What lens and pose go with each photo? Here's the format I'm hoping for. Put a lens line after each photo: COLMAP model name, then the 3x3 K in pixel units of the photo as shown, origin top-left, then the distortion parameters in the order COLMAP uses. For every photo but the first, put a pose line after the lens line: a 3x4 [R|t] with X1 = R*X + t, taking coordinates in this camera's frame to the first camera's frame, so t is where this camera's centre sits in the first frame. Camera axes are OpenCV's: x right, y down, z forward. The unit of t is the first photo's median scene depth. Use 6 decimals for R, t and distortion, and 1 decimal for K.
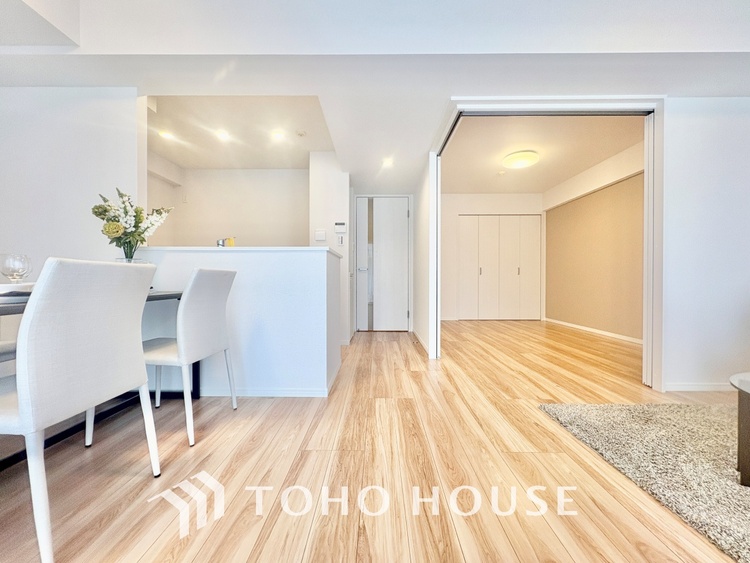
lens RADIAL K [[298.7, 0, 375.0], [0, 298.7, 281.5], [0, 0, 1]] dist [0.001851, 0.000171]
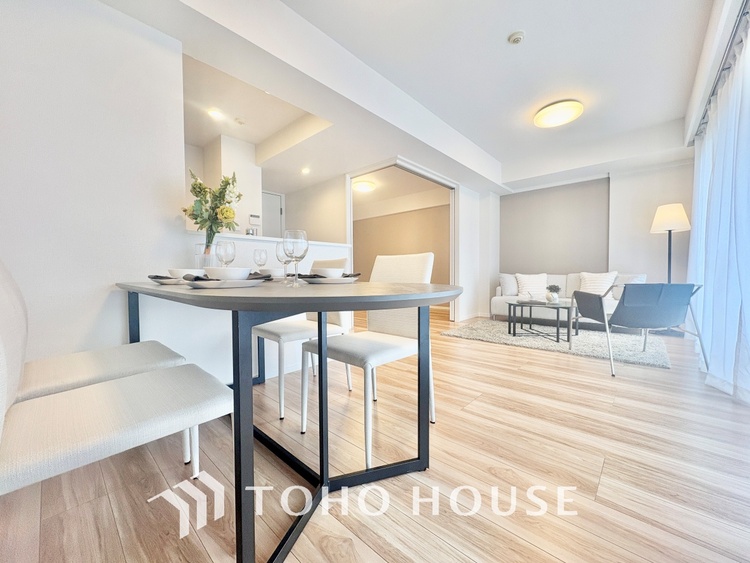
lens RADIAL K [[300.5, 0, 375.0], [0, 300.5, 281.5], [0, 0, 1]] dist [-0.000628, -0.000276]
pose [[0.666579, -0.026218, 0.744974, -1.083728], [0.013997, 0.999645, 0.022656, 0.022793], [-0.745303, -0.004675, 0.666709, 0.014771]]
